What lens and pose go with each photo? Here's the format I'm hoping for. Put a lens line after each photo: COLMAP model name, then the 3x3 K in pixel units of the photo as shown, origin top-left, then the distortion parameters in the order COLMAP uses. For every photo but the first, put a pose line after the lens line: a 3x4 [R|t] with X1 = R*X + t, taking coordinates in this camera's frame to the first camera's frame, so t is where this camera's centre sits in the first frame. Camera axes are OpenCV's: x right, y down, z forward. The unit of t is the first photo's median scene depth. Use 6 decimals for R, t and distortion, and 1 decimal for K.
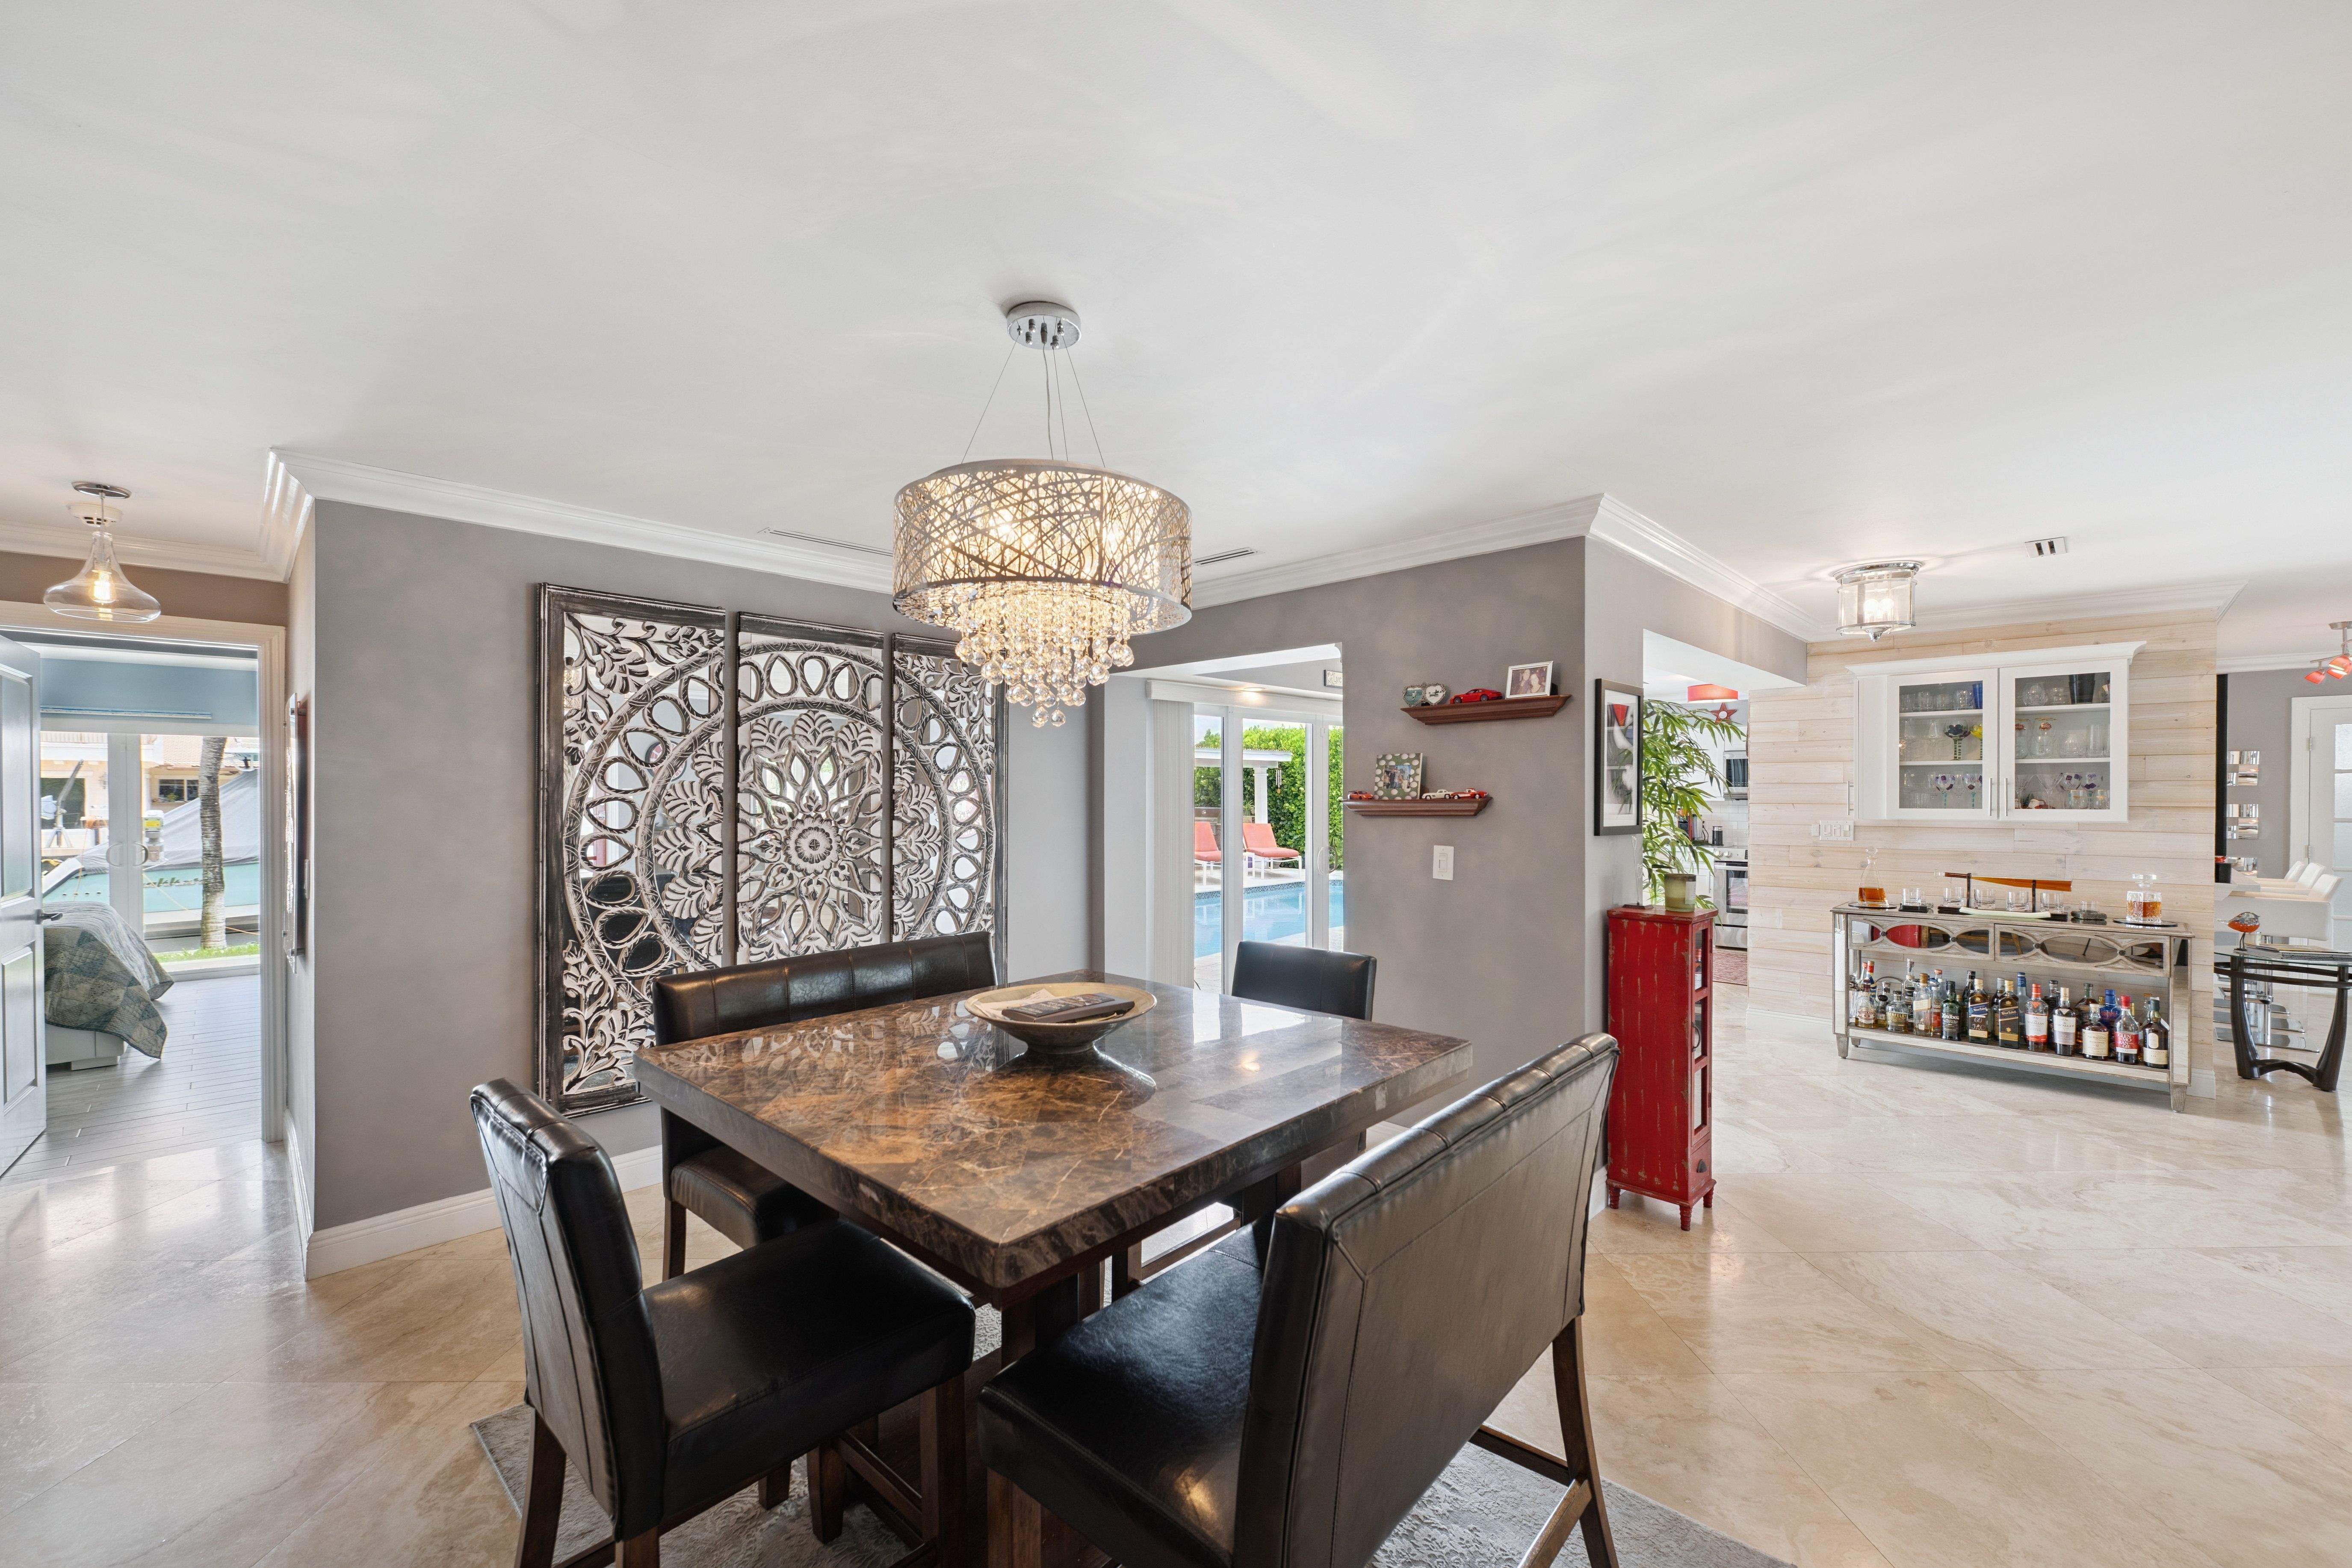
lens RADIAL K [[944.1, 0, 1170.2], [0, 944.1, 799.2], [0, 0, 1]] dist [-0.007774, -0.000096]
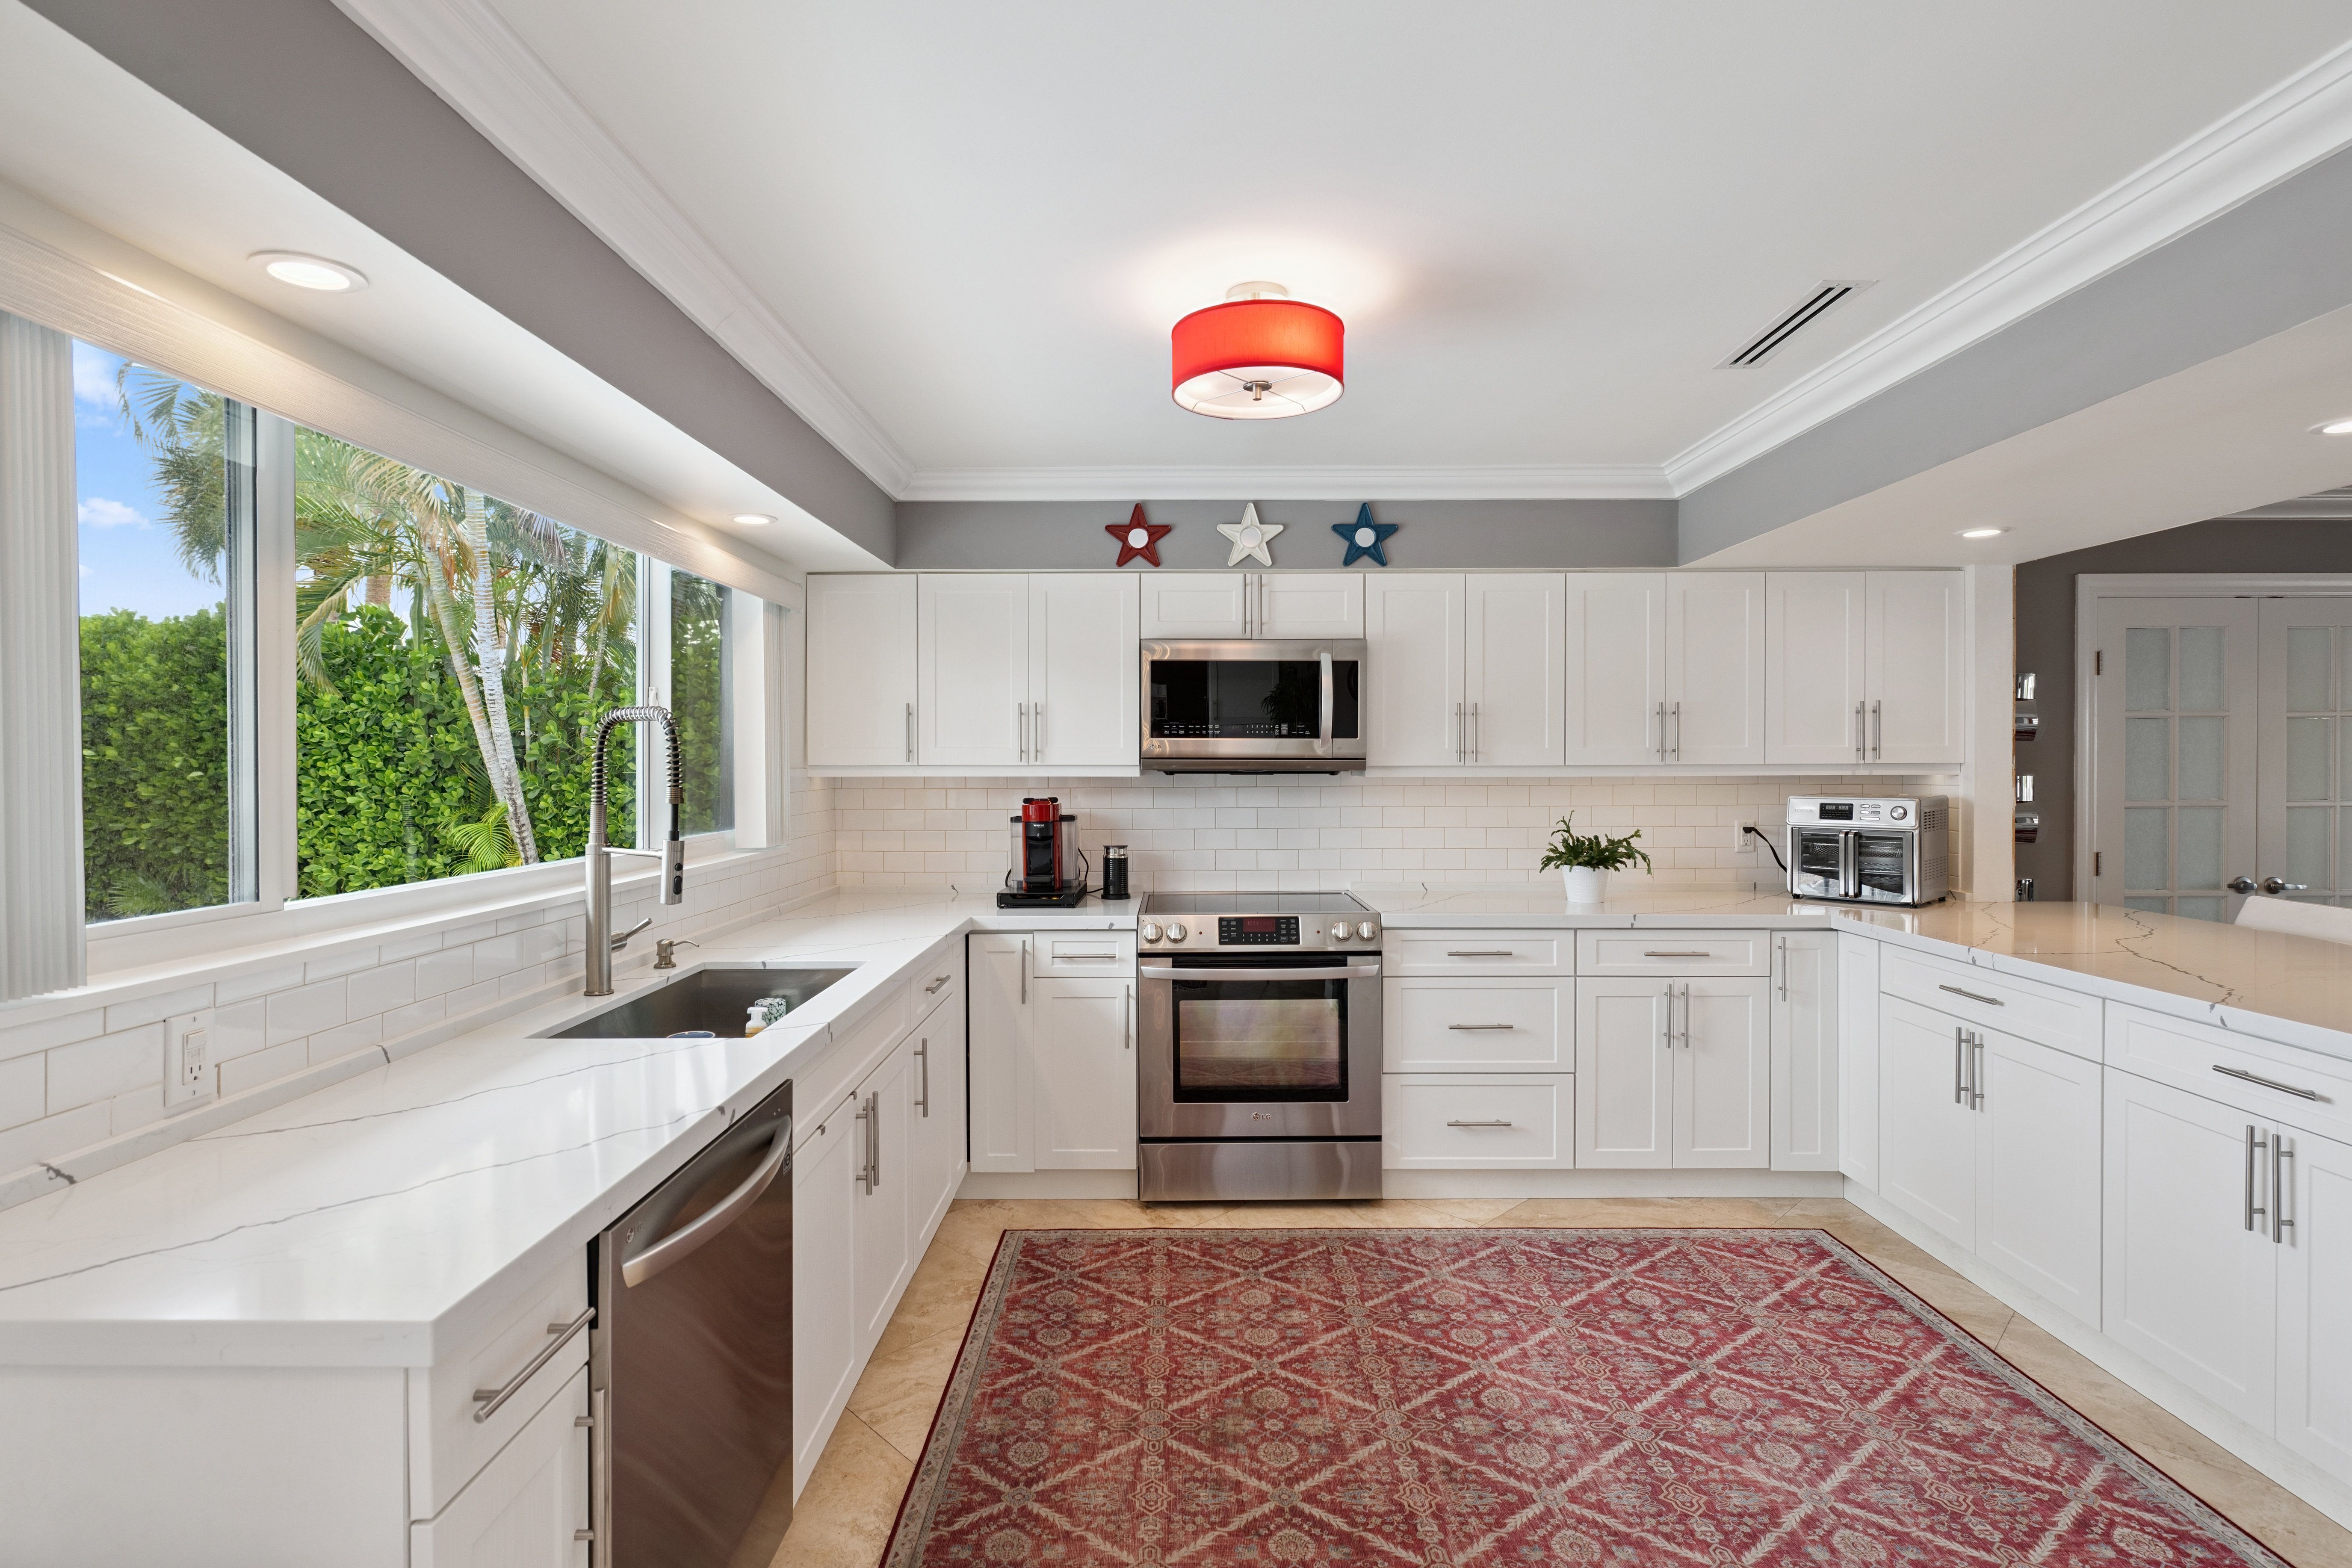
lens RADIAL K [[1136.5, 0, 1168.4], [0, 1136.5, 779.4], [0, 0, 1]] dist [0.000538, -0.000008]
pose [[0.717468, -0.011209, 0.696501, 0.579241], [0.007170, 0.999936, 0.008706, -0.001909], [-0.696554, -0.001252, 0.717503, 1.347249]]
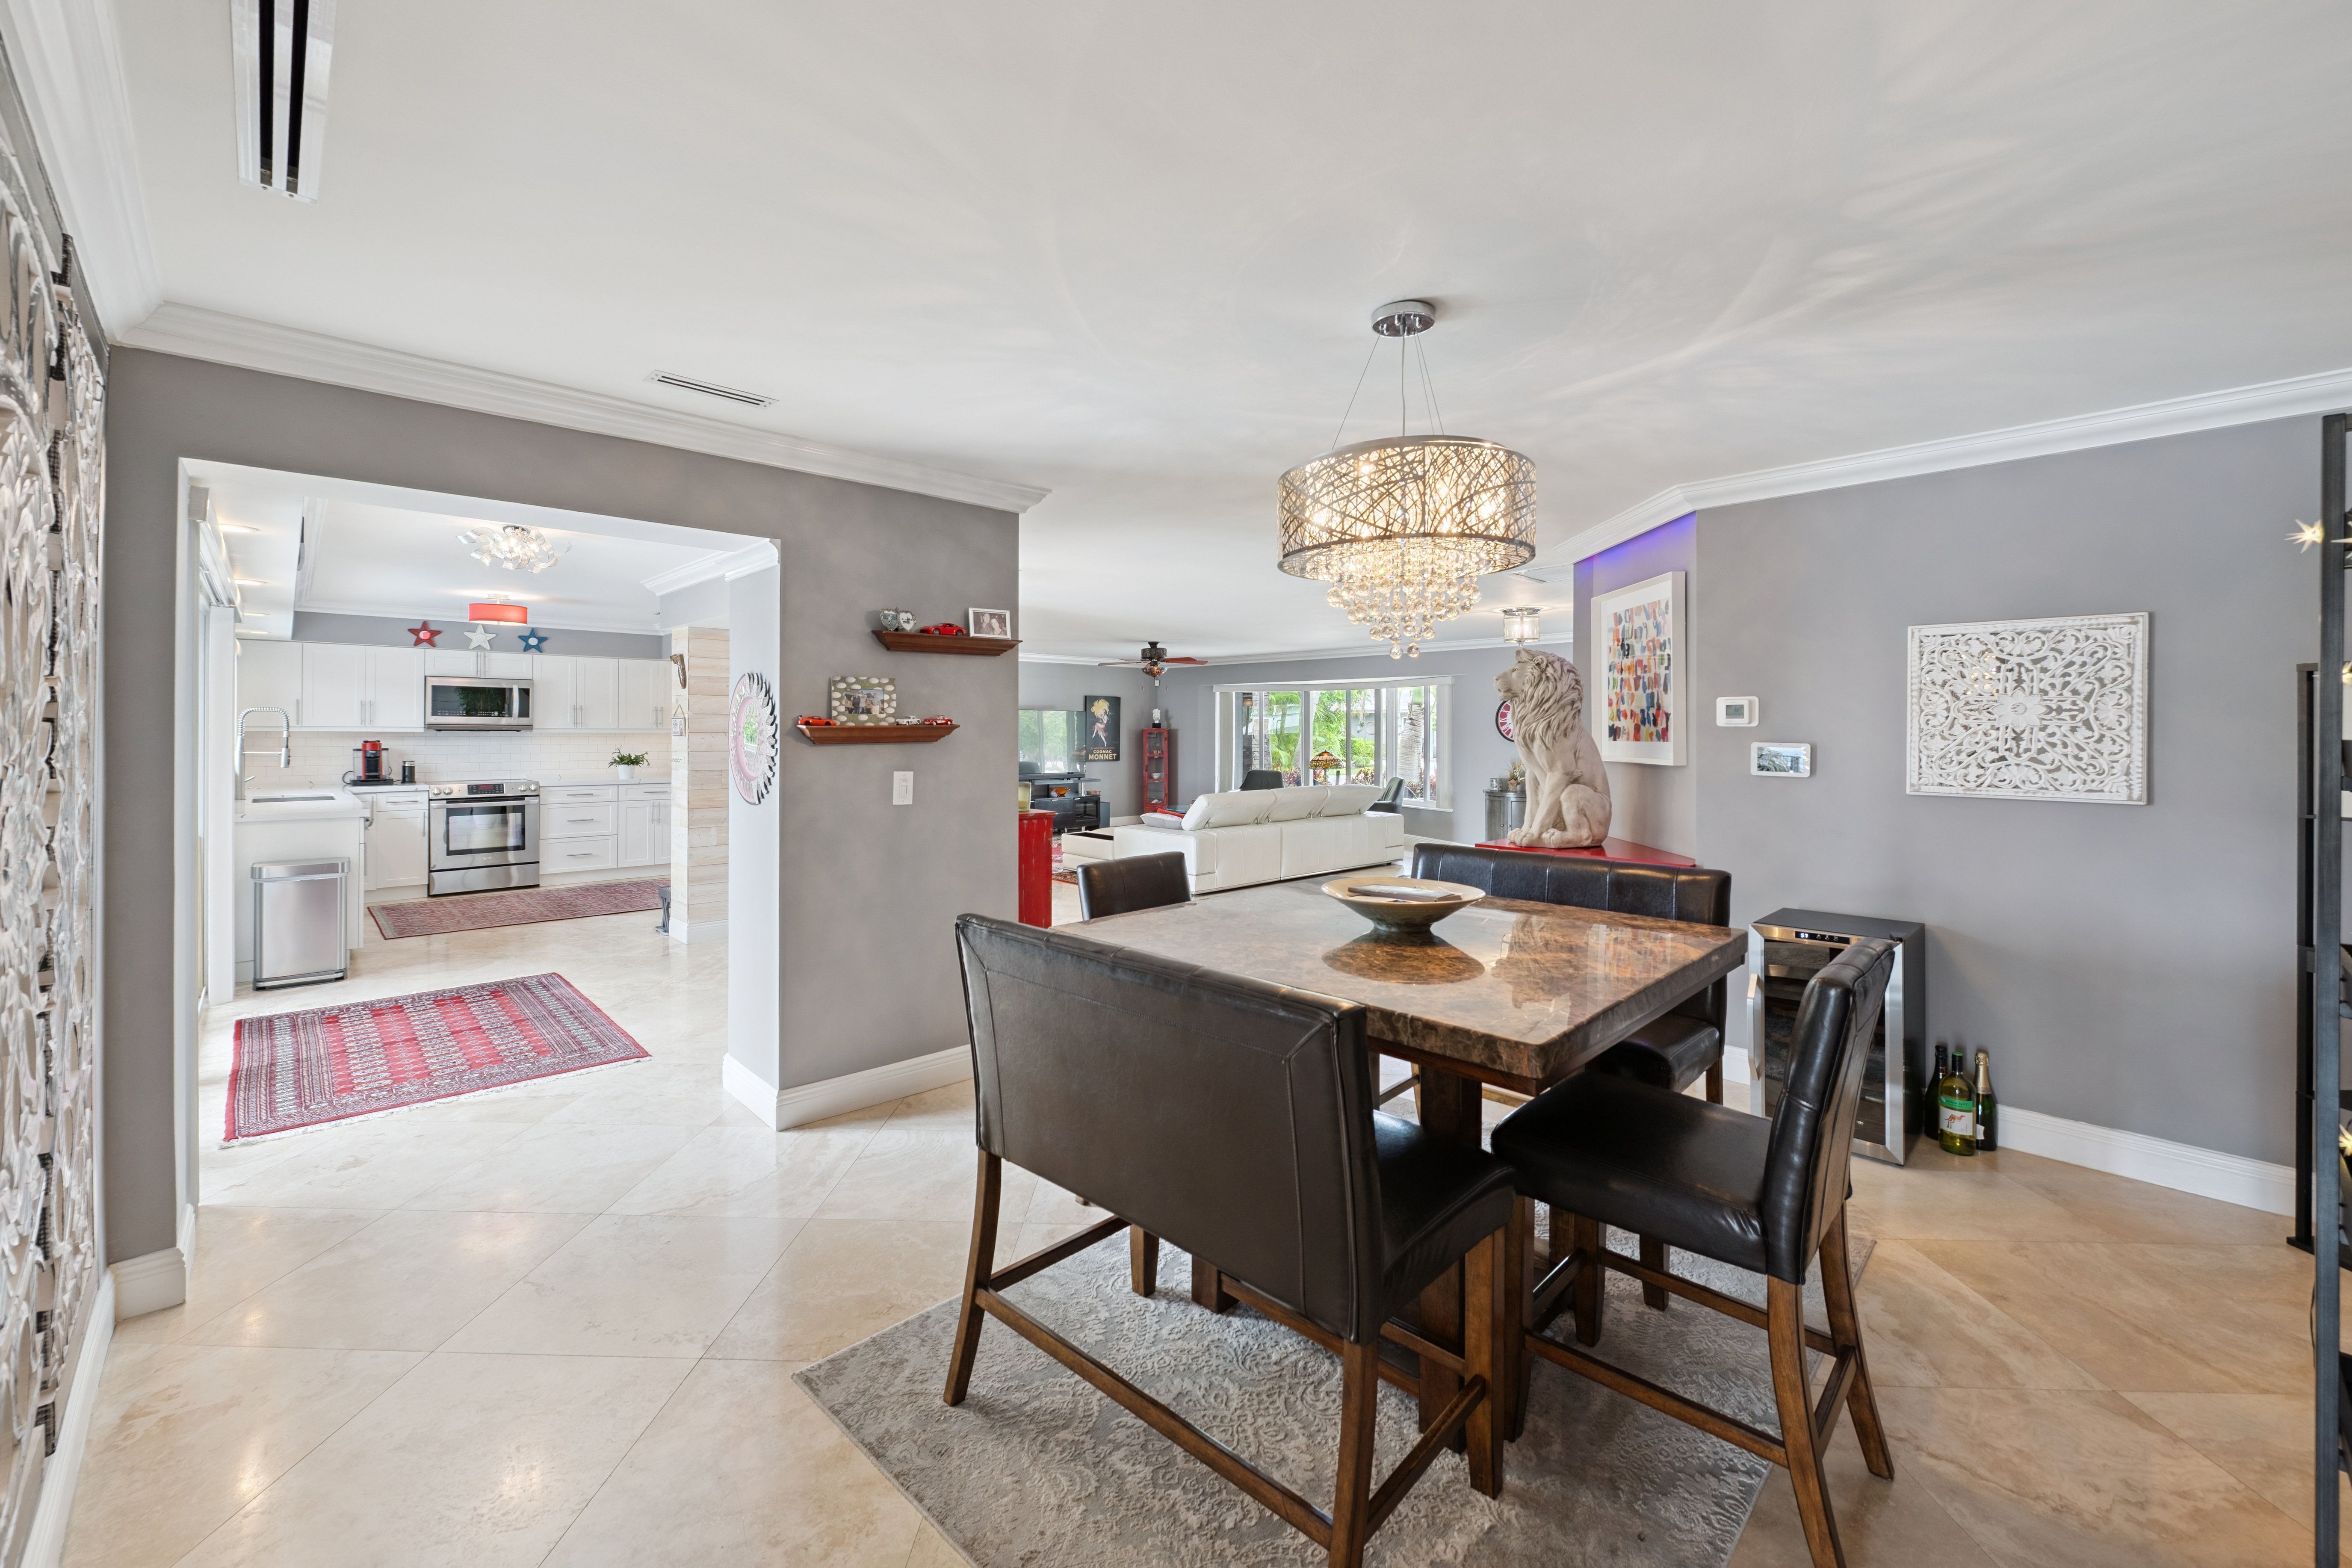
lens RADIAL K [[944.1, 0, 1175.8], [0, 944.1, 727.3], [0, 0, 1]] dist [-0.007774, -0.000096]
pose [[0.012468, 0.003766, 0.999915, -0.575204], [0.002325, 0.999990, -0.003795, 0.005207], [-0.999920, 0.002372, 0.012460, 0.553822]]
